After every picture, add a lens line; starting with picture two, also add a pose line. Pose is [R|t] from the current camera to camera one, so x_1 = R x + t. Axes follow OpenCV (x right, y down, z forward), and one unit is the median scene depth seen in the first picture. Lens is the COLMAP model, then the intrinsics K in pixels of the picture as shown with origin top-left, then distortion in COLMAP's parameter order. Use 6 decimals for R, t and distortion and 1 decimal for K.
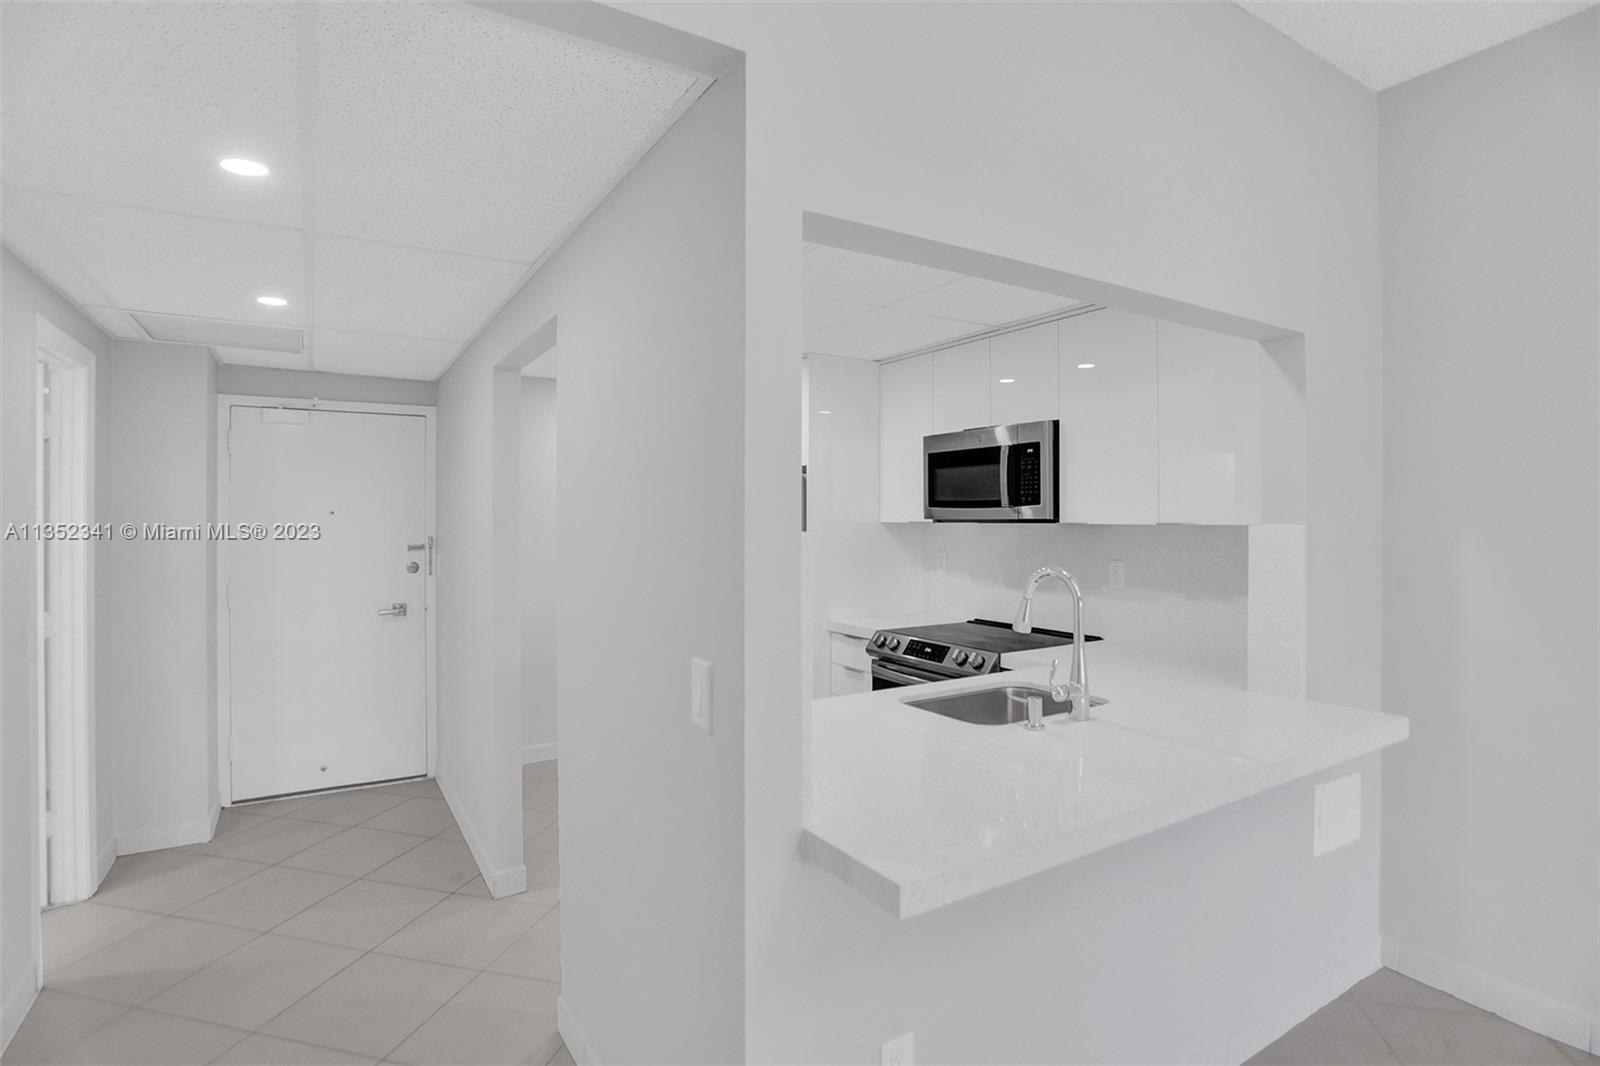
lens RADIAL K [[818.4, 0, 804.9], [0, 818.4, 516.4], [0, 0, 1]] dist [-0.037218, -0.000013]
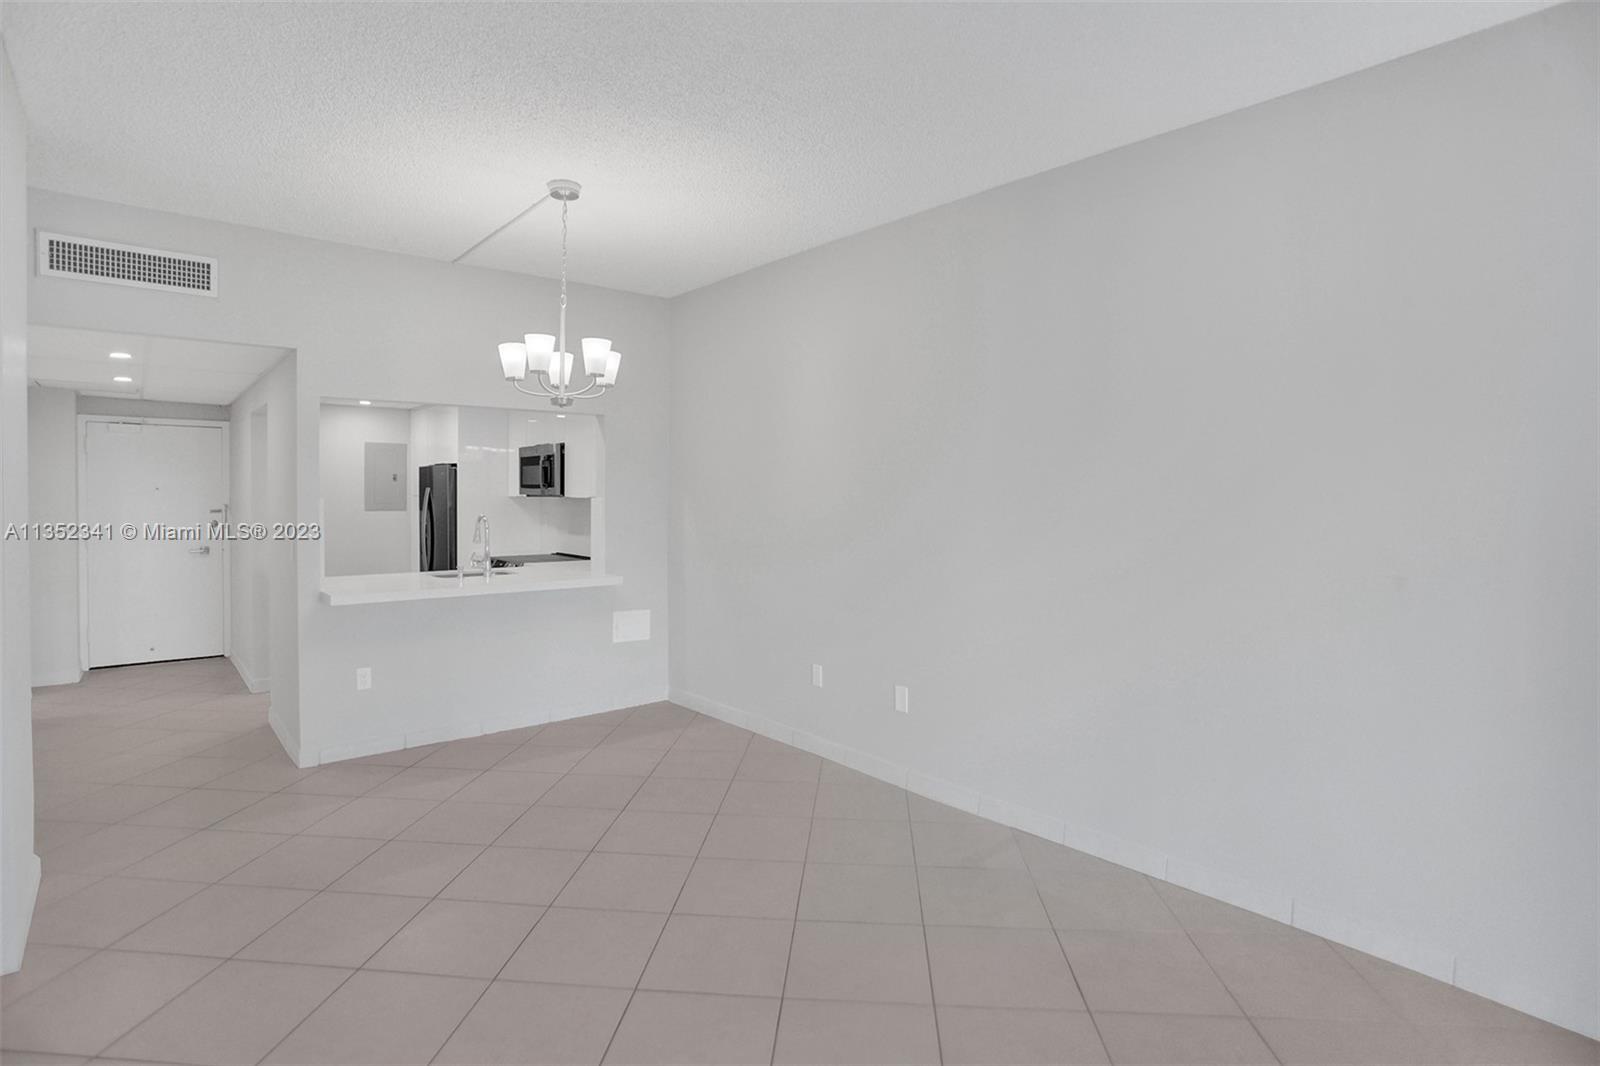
lens RADIAL K [[814.9, 0, 759.6], [0, 814.9, 511.6], [0, 0, 1]] dist [-0.001389, -0.000108]
pose [[0.994067, 0.003281, 0.108720, 0.480577], [-0.005823, 0.999717, 0.023070, -0.003852], [-0.108614, -0.023566, 0.993805, -0.828836]]
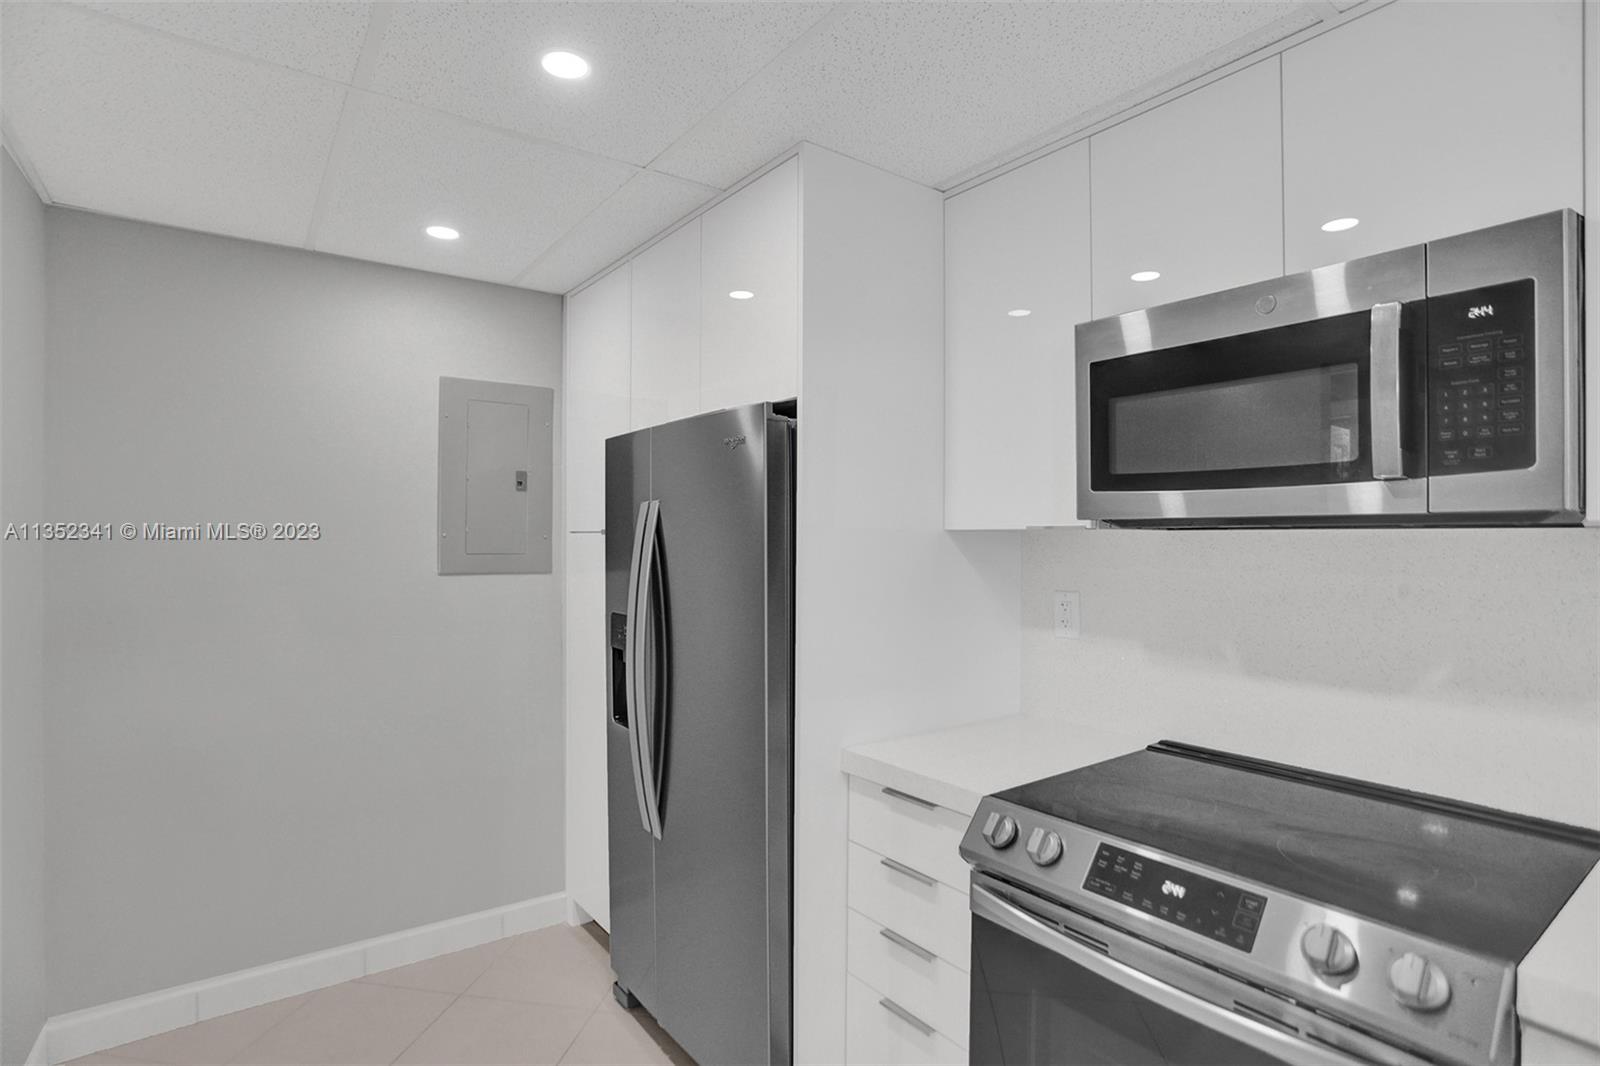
lens RADIAL K [[818.4, 0, 800.0], [0, 818.4, 533.0], [0, 0, 1]] dist [0.000083, -0.000219]
pose [[0.996706, 0.003567, 0.081022, -0.031979], [-0.003252, 0.999987, -0.004018, 0.012651], [-0.081035, 0.003742, 0.996704, 0.592957]]
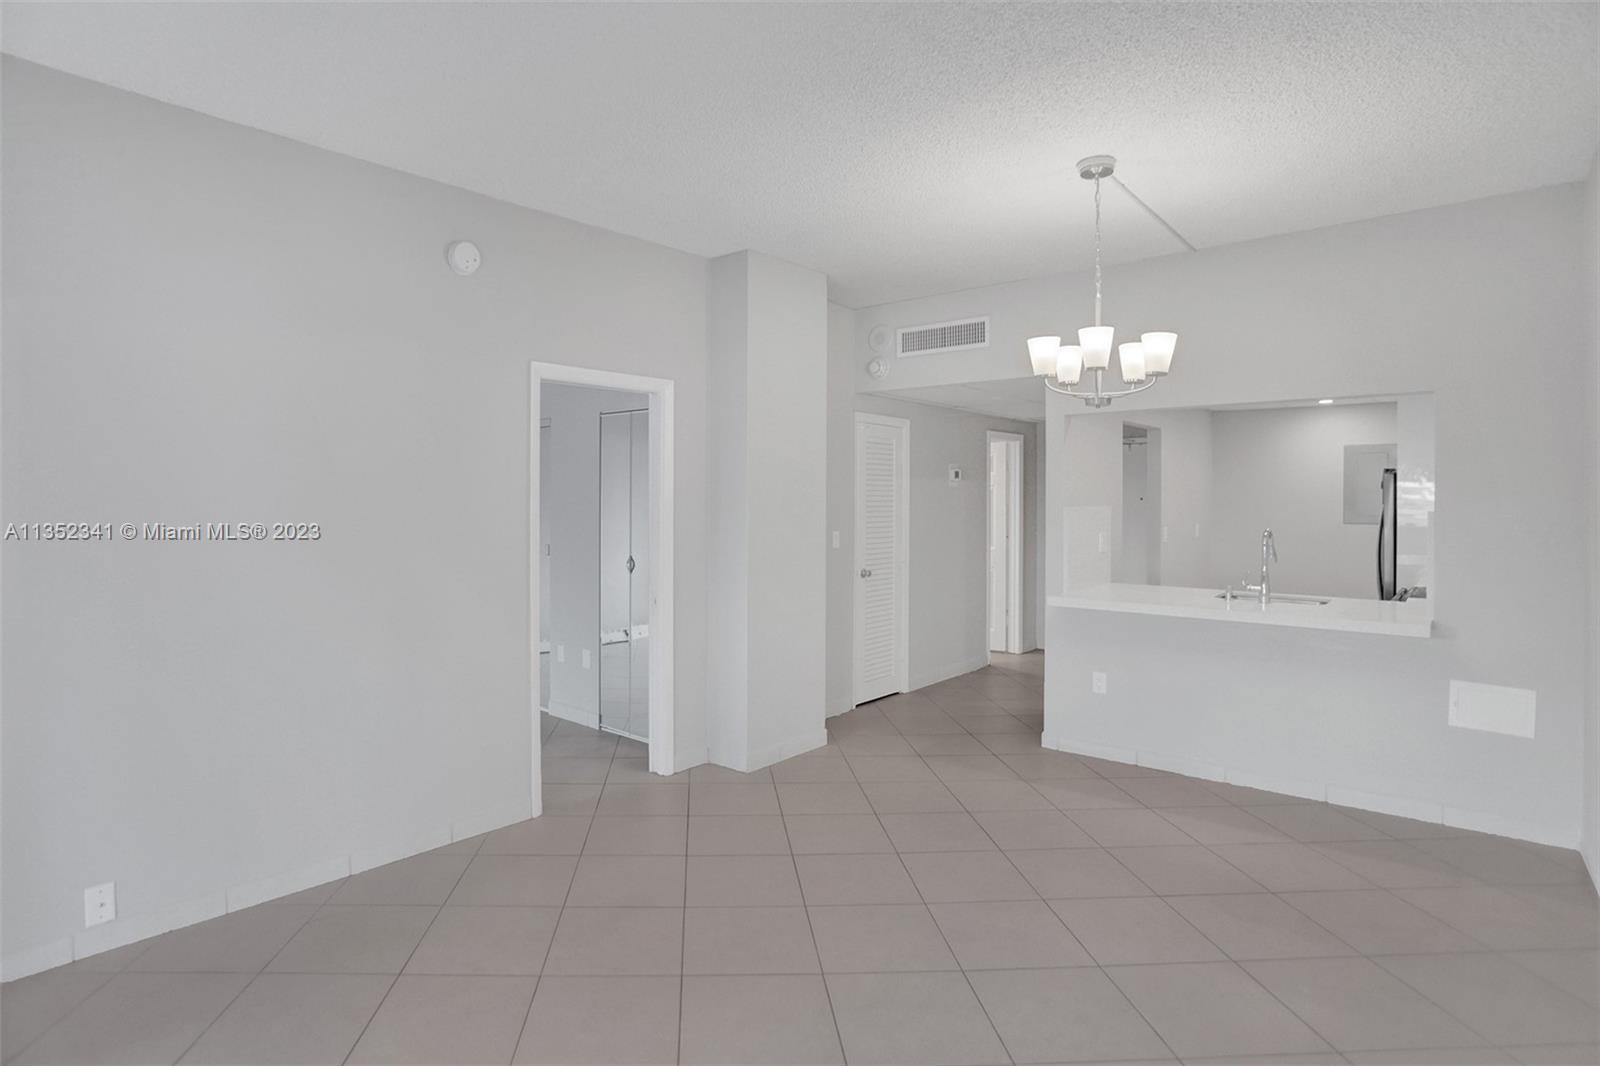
lens RADIAL K [[836.6, 0, 760.3], [0, 836.6, 501.6], [0, 0, 1]] dist [0.000652, 0.000185]
pose [[0.310854, 0.004997, -0.950444, 1.070545], [-0.002539, 0.999987, 0.004427, -0.006750], [0.950454, 0.001037, 0.310863, -0.472480]]
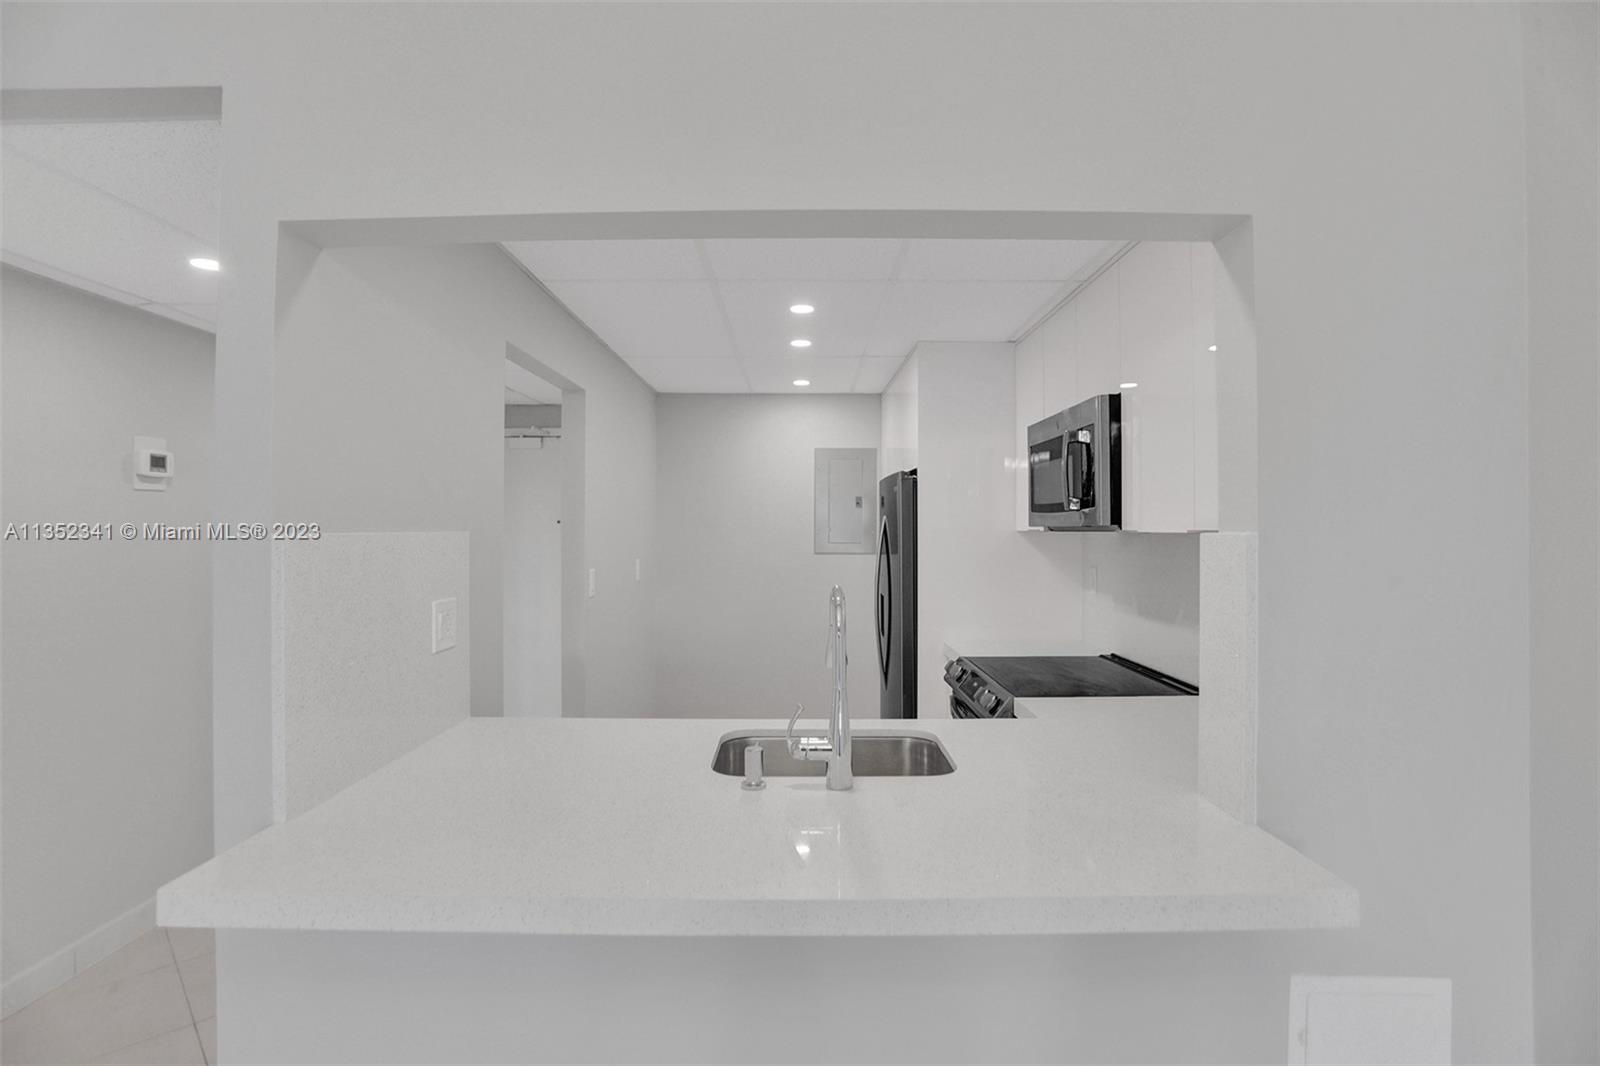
lens RADIAL K [[818.4, 0, 800.0], [0, 818.4, 533.0], [0, 0, 1]] dist [0.000083, -0.000219]
pose [[0.854432, 0.001583, -0.519561, 0.383223], [0.002216, 0.999975, 0.006692, 0.003488], [0.519558, -0.006870, 0.854407, 0.178831]]
